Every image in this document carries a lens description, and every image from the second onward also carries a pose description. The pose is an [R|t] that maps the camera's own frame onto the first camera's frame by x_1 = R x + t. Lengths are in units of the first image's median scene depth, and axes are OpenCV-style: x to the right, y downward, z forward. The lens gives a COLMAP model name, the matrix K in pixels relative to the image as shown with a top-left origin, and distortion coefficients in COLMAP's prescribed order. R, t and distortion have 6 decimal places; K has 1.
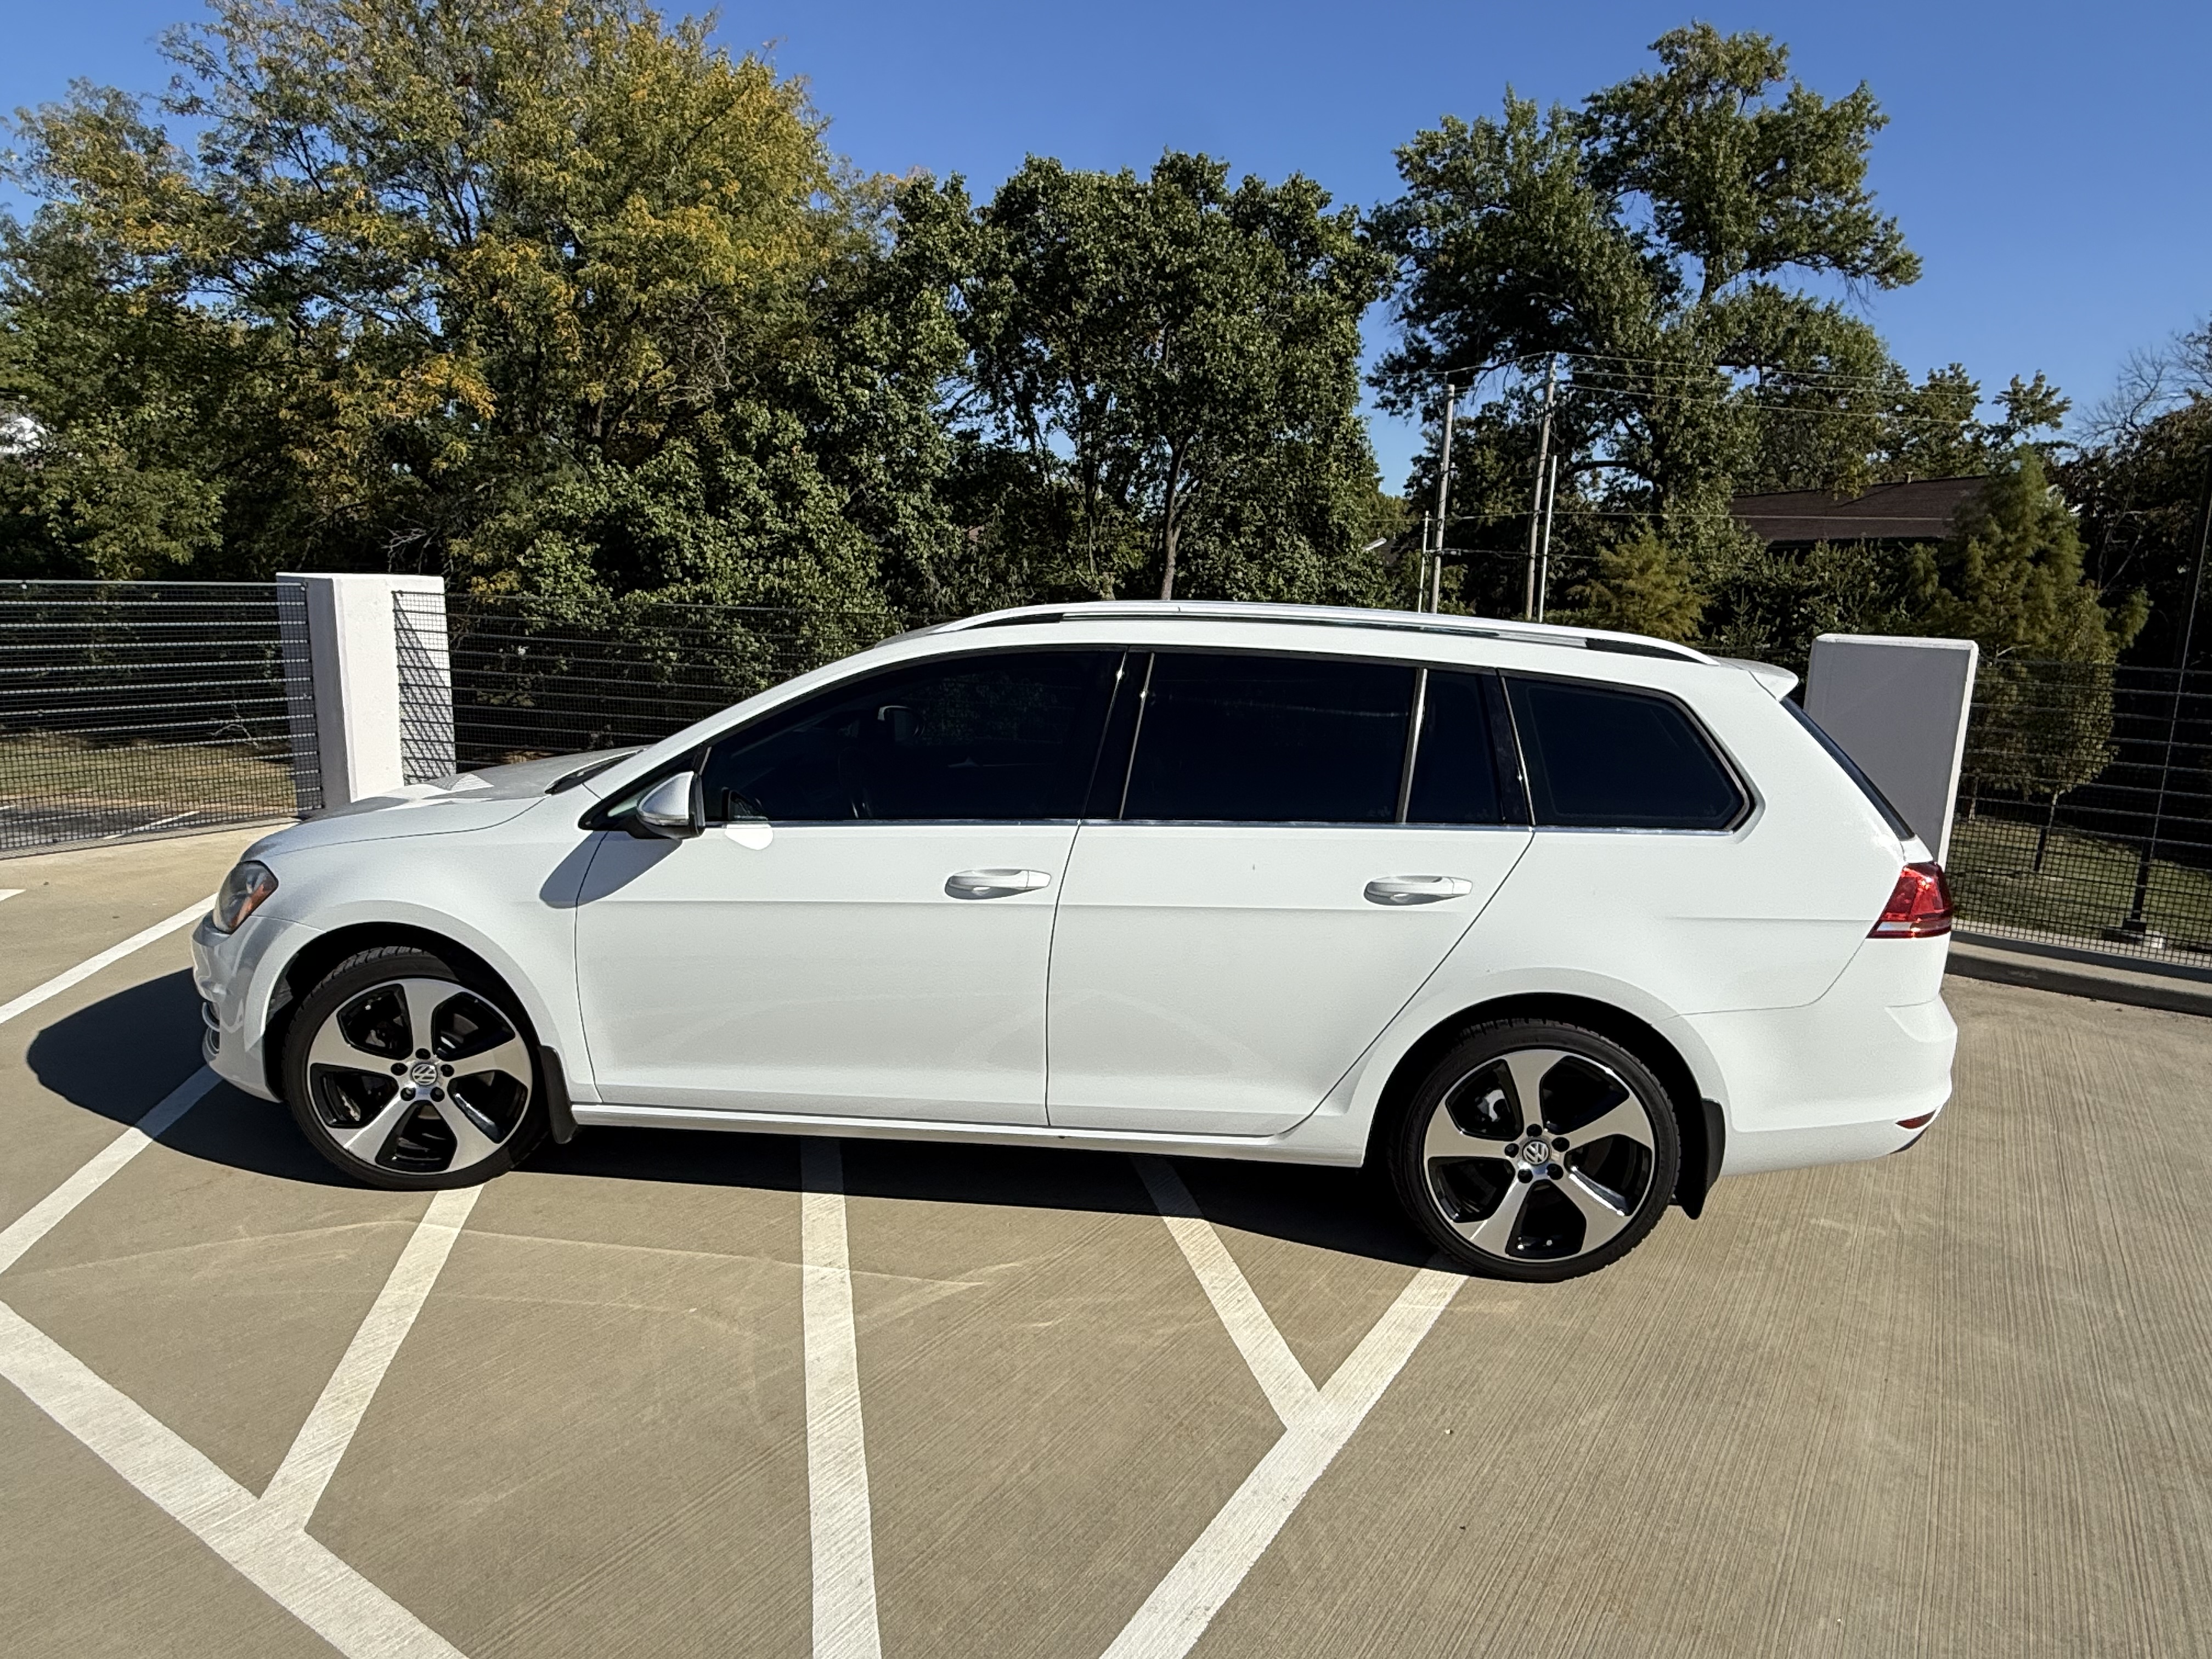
lens RADIAL K [[1287.2, 0, 1106.0], [0, 1287.2, 829.5], [0, 0, 1]] dist [-0.002897, -0.004970]
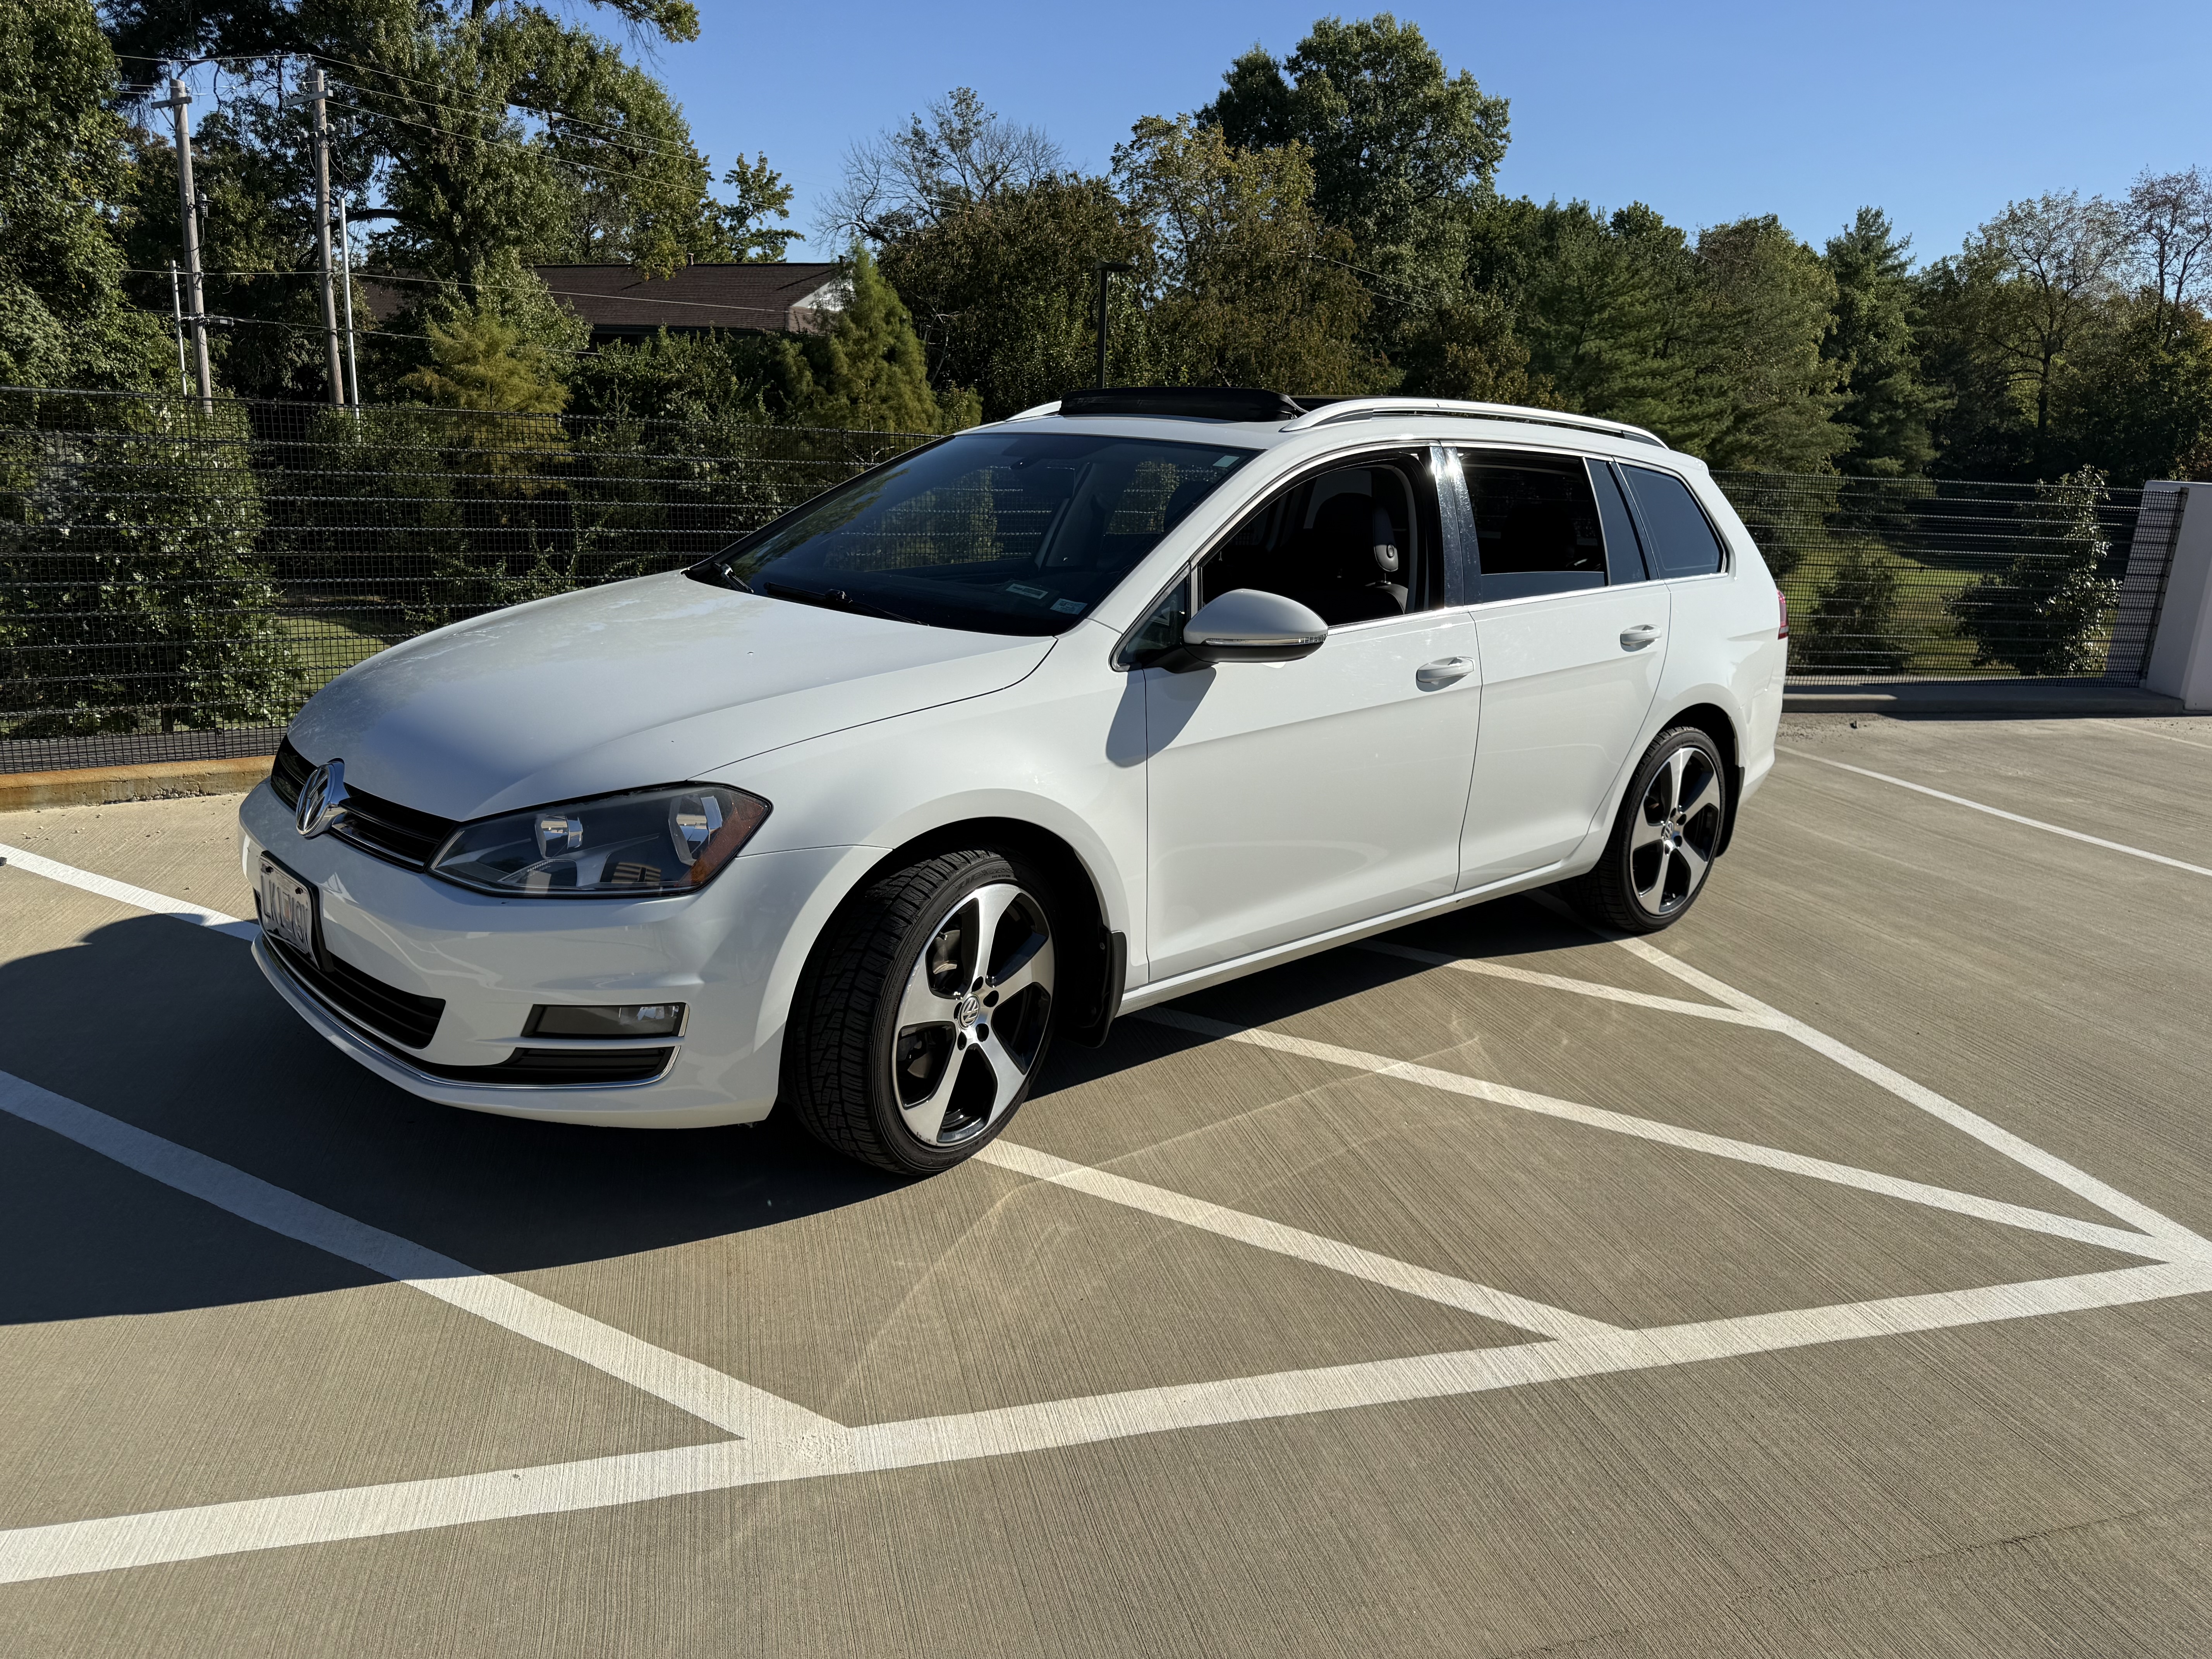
lens RADIAL K [[1532.9, 0, 1108.7], [0, 1532.9, 916.5], [0, 0, 1]] dist [-0.034686, 0.003199]
pose [[0.667794, -0.219697, 0.711185, -0.132173], [0.106004, 0.973781, 0.201280, -0.004952], [-0.736759, -0.059026, 0.673574, 0.037702]]
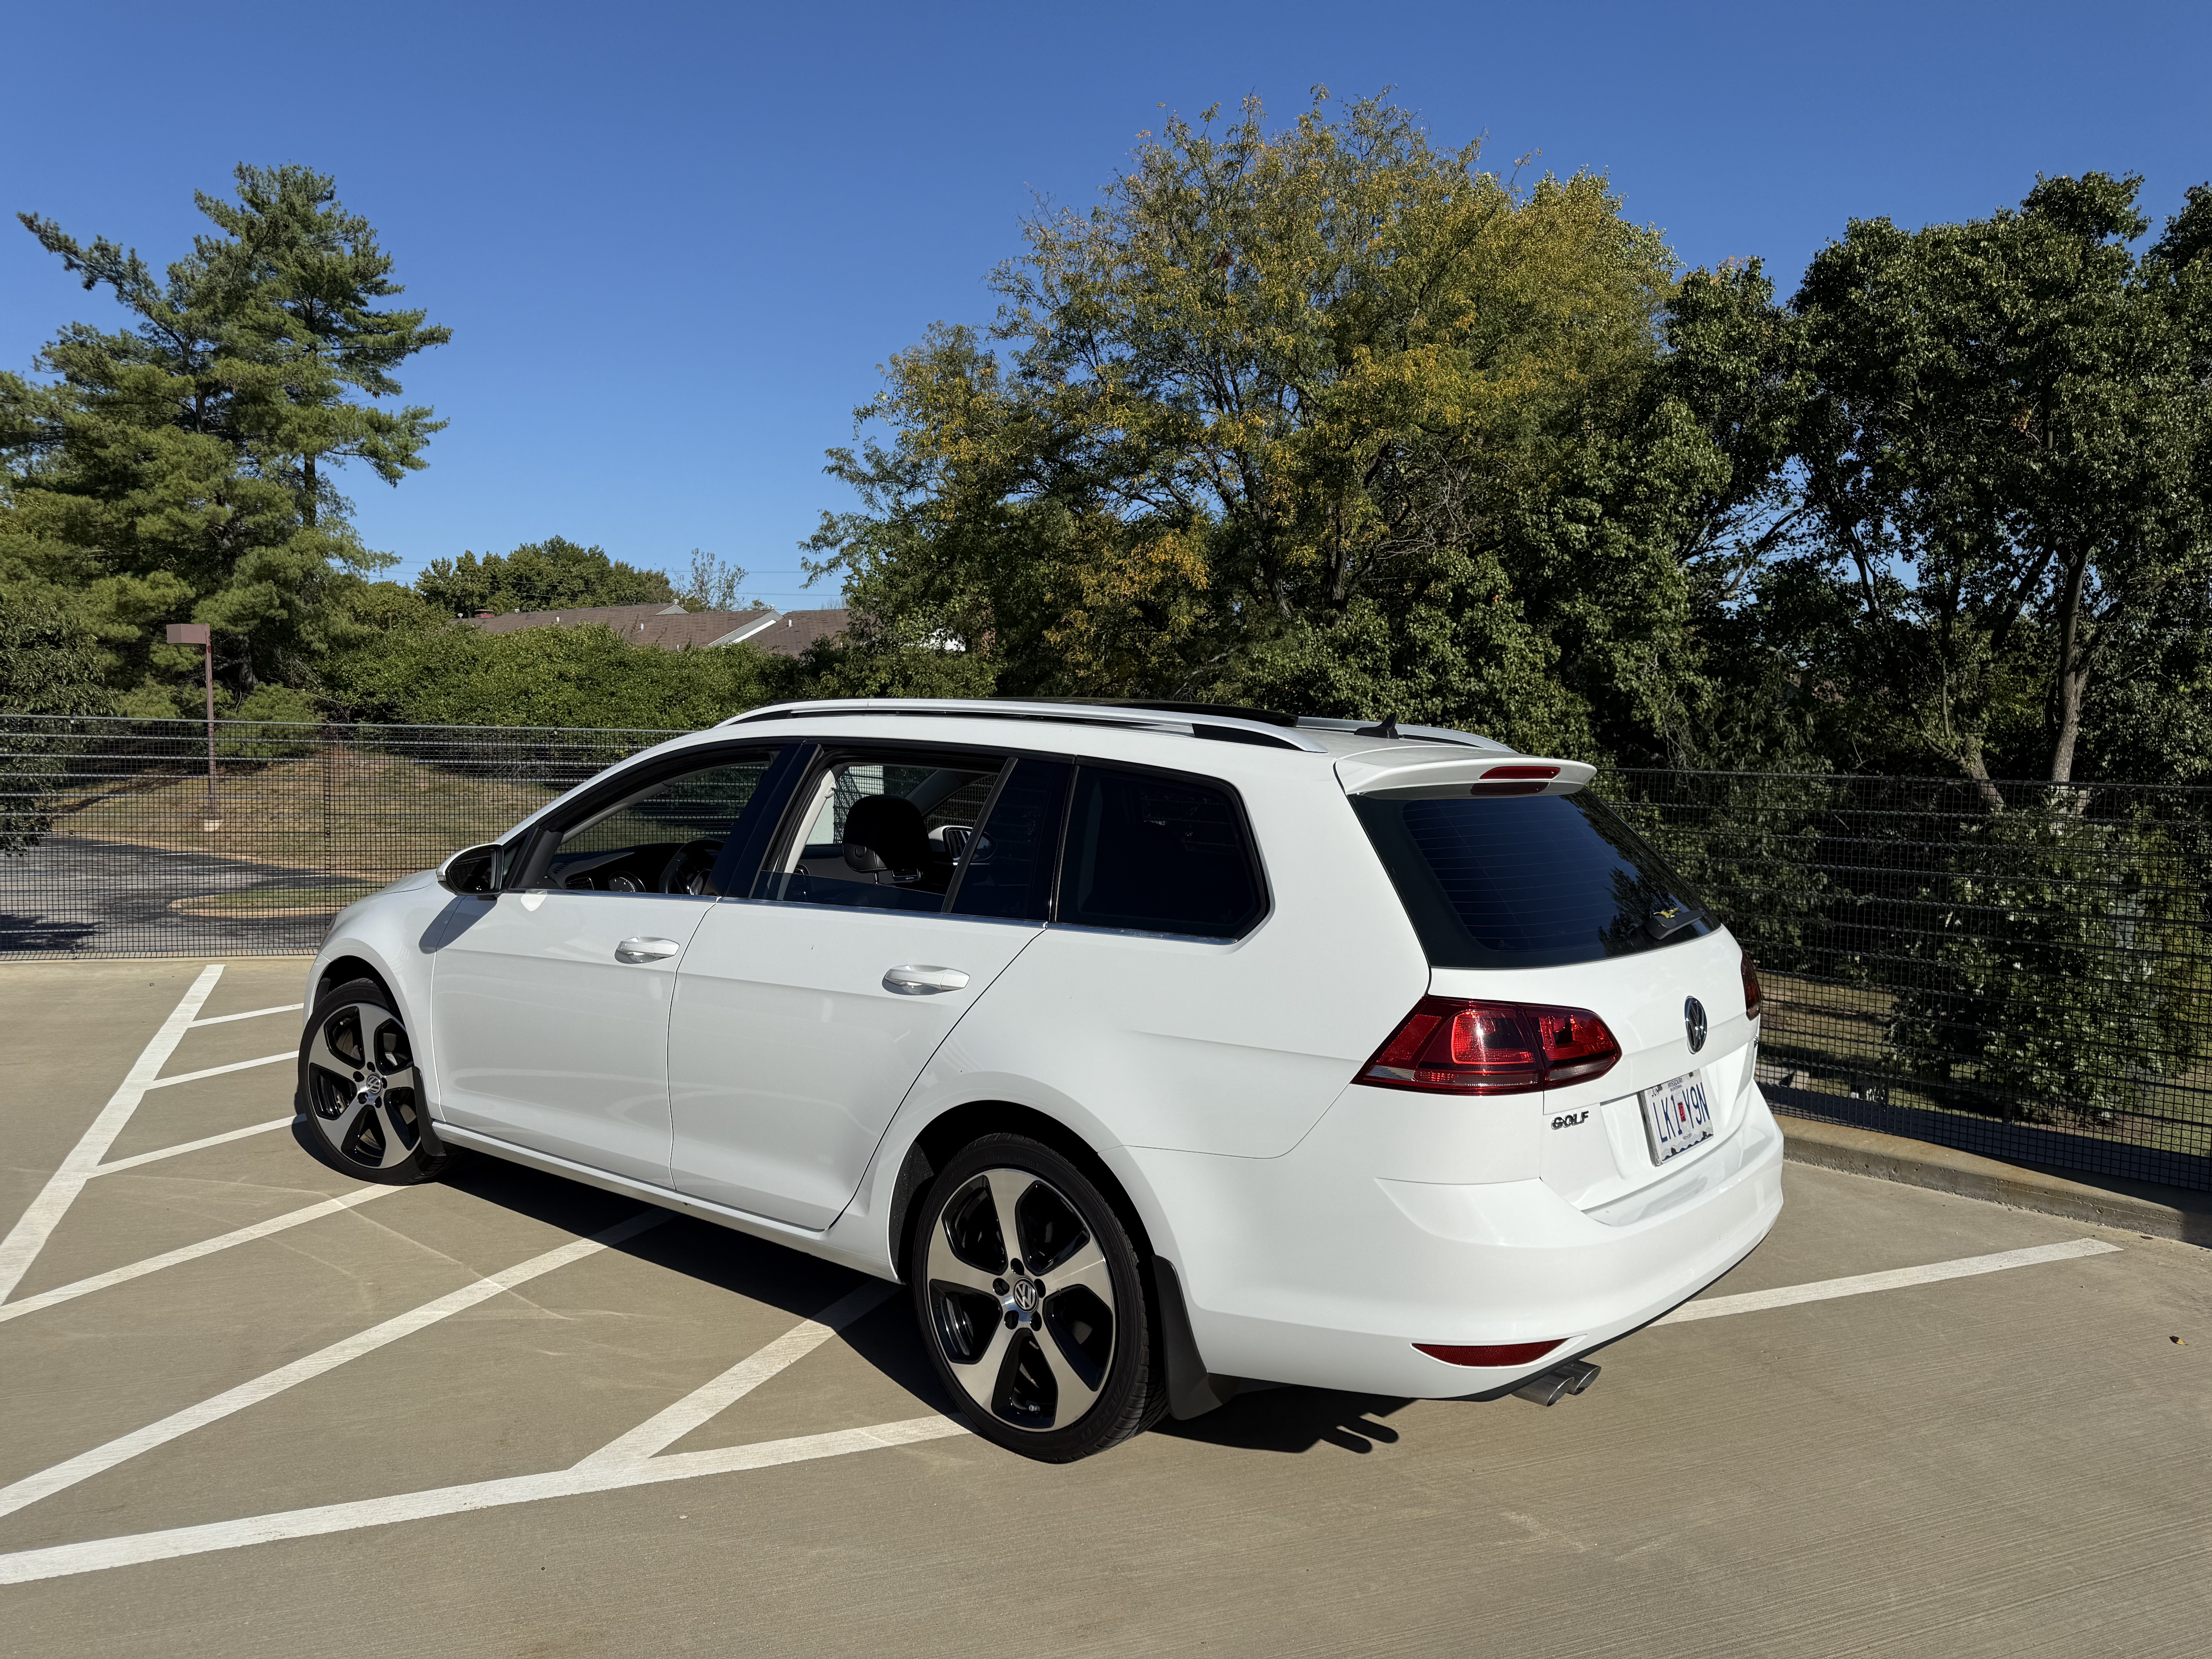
lens RADIAL K [[1520.9, 0, 1103.3], [0, 1520.9, 851.6], [0, 0, 1]] dist [0.071877, -0.101063]
pose [[0.834562, 0.026067, -0.550297, 0.103549], [-0.097482, 0.990105, -0.100938, 0.005715], [0.542221, 0.137883, 0.828846, 0.013457]]
